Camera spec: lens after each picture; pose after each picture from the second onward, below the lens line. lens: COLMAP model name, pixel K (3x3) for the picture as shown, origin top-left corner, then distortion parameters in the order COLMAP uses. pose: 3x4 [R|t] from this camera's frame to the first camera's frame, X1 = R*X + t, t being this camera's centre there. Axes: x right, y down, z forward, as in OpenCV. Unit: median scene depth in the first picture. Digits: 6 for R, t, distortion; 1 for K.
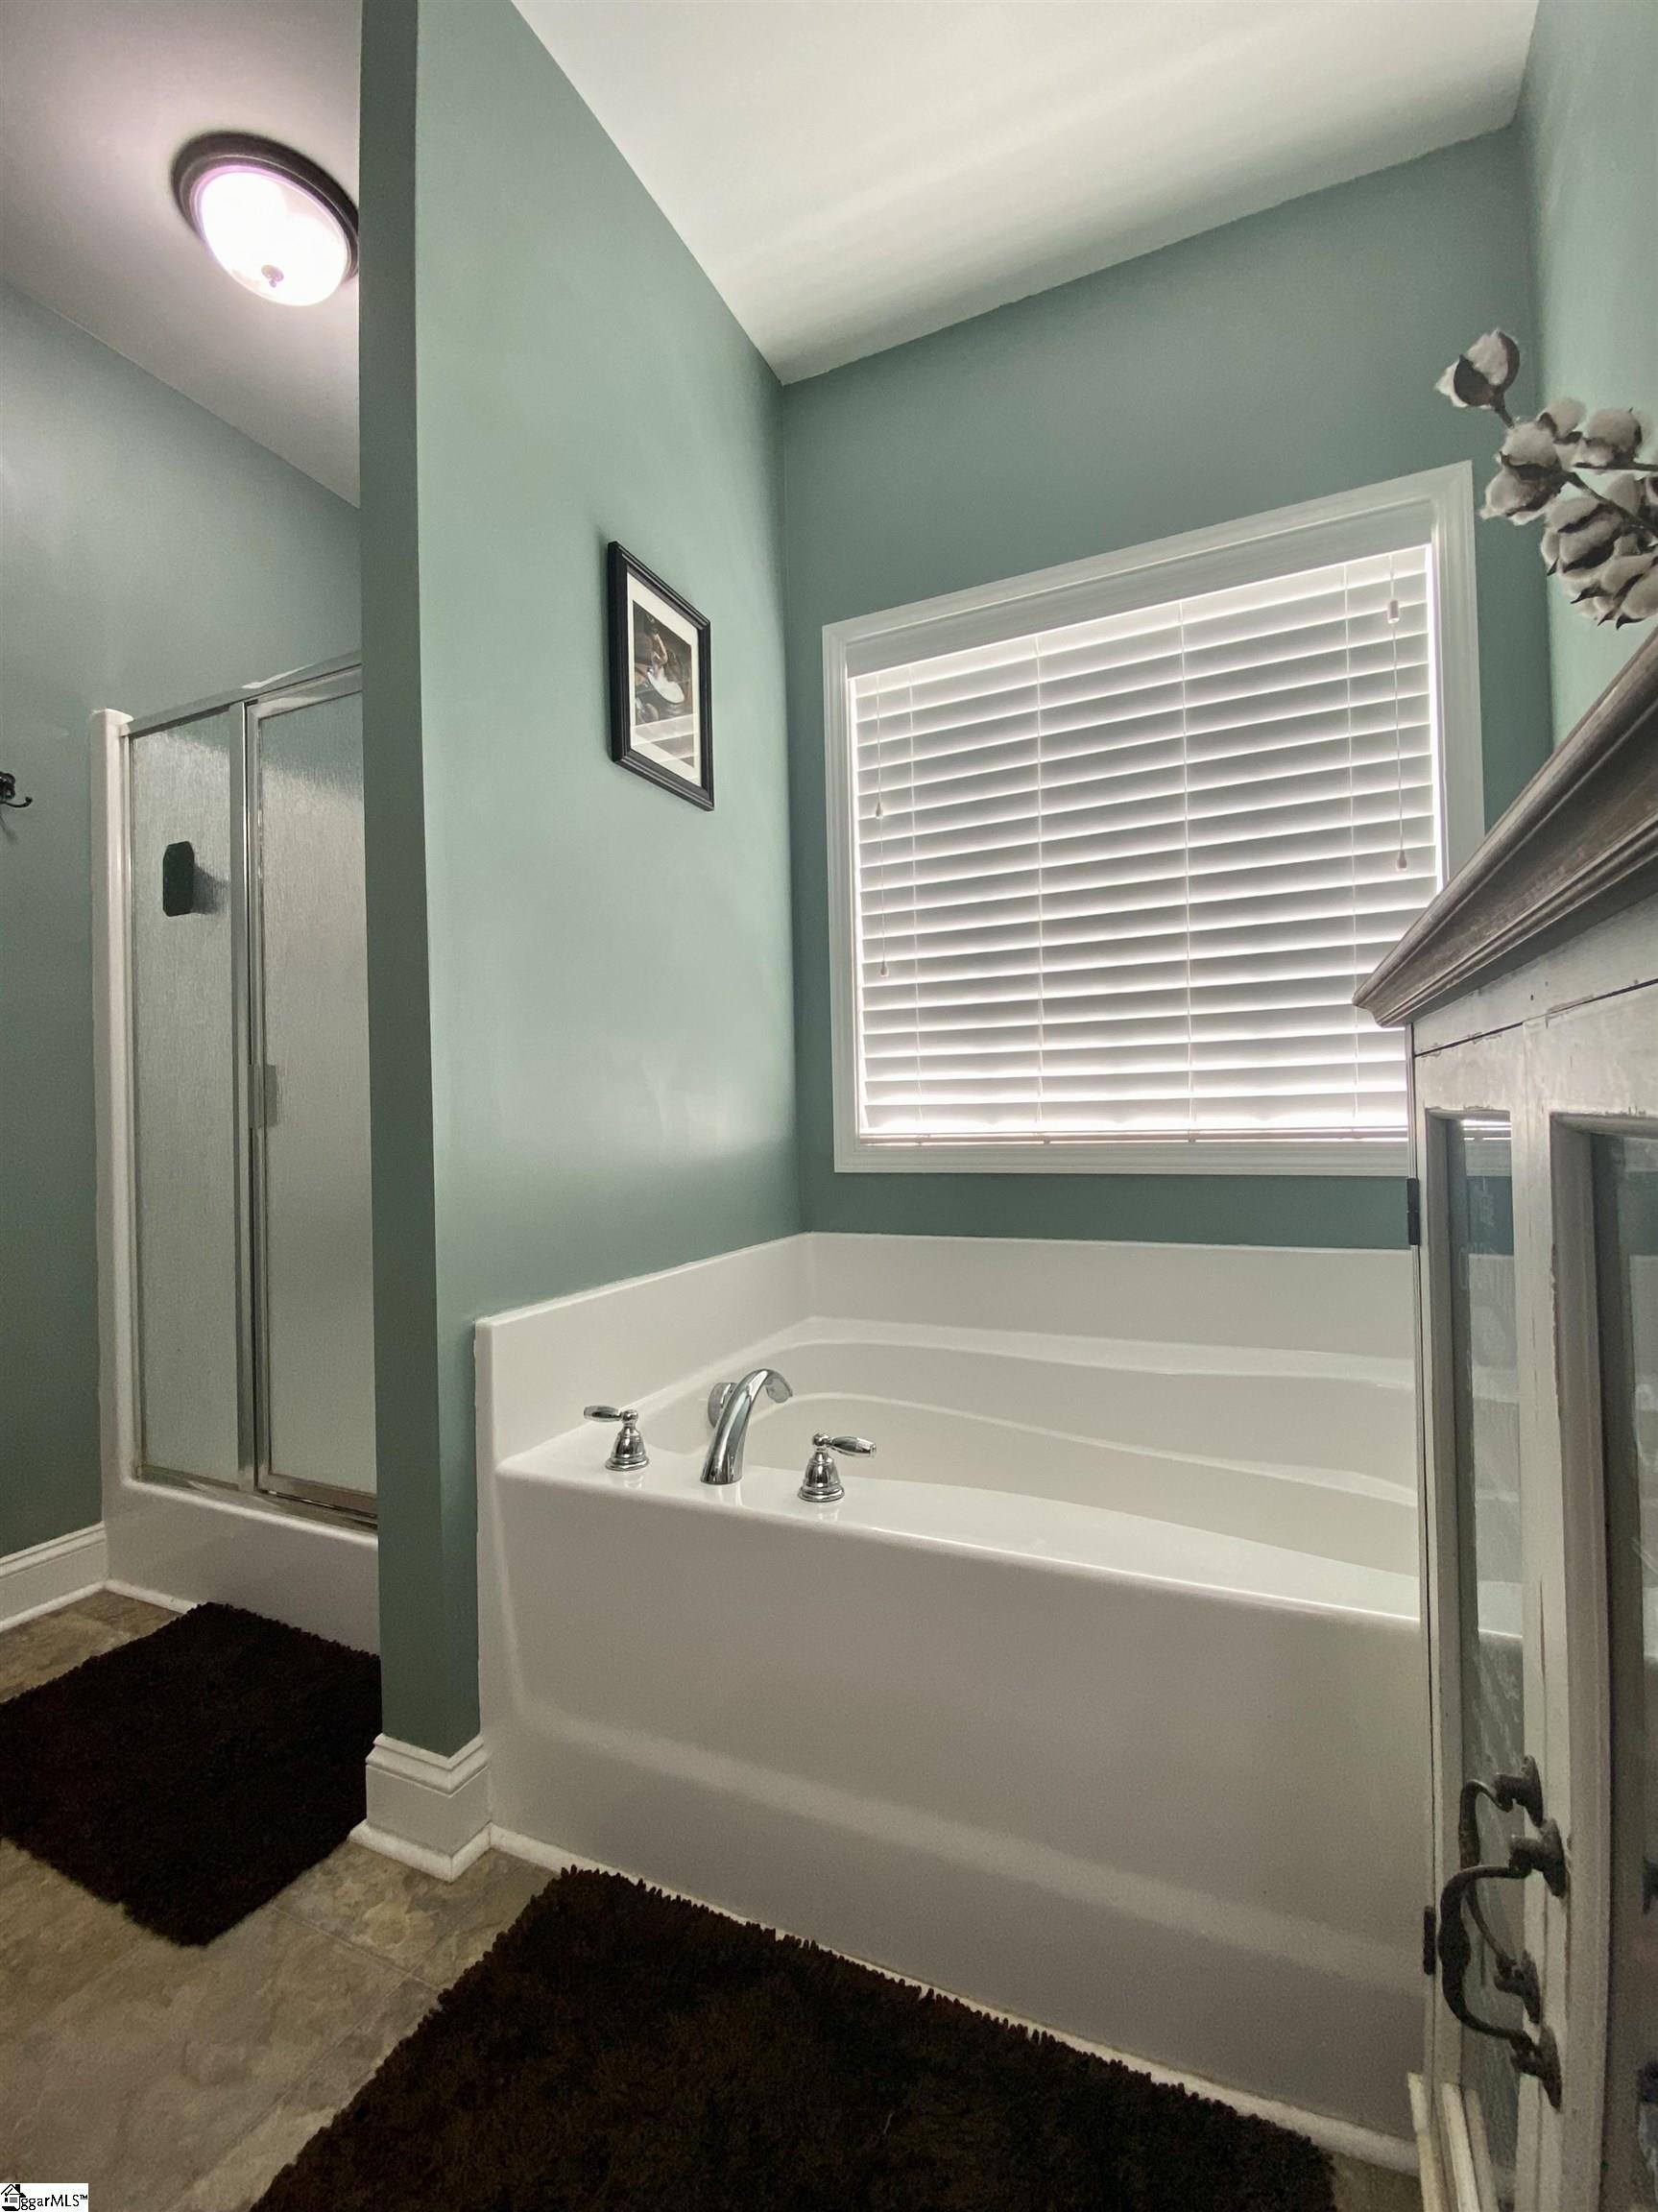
lens RADIAL K [[918.3, 0, 846.6], [0, 918.3, 1113.6], [0, 0, 1]] dist [0.007213, -0.002389]
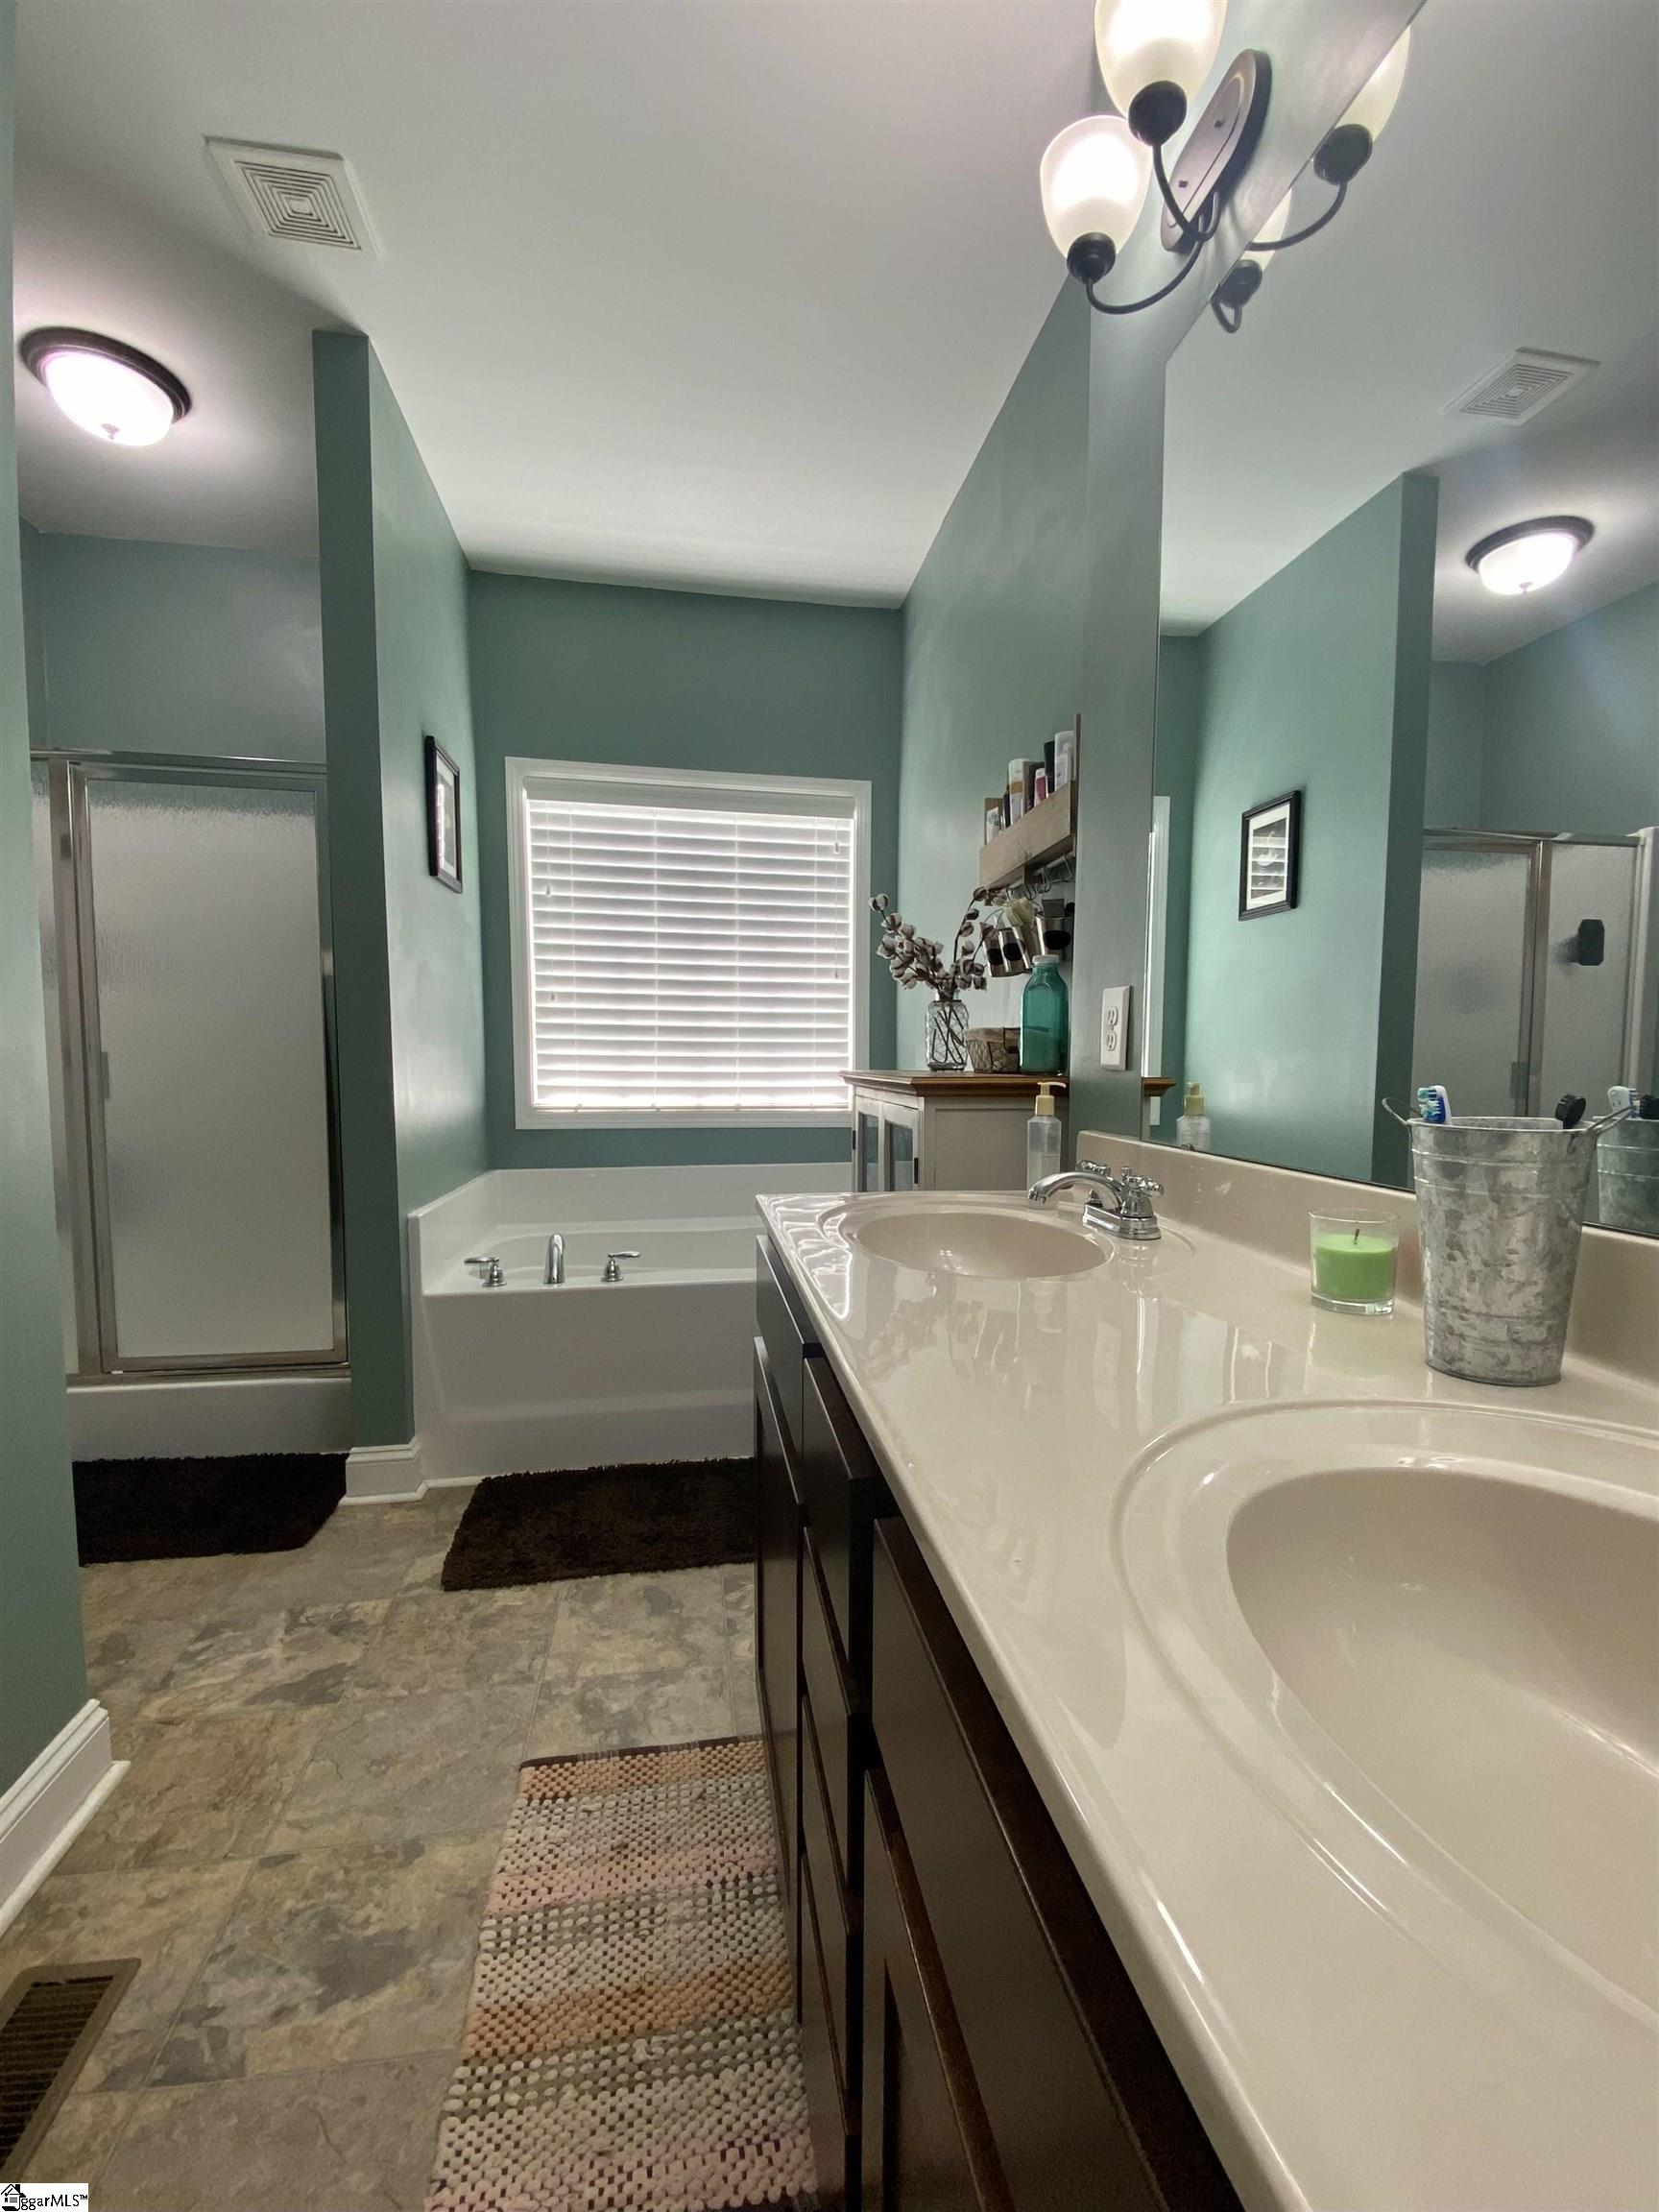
lens RADIAL K [[918.3, 0, 829.9], [0, 918.3, 1139.6], [0, 0, 1]] dist [0.007213, -0.002389]
pose [[0.835728, -0.019766, 0.548788, -0.463620], [-0.025294, 0.996906, 0.074424, -0.049343], [-0.548561, -0.076079, 0.832642, -0.619840]]
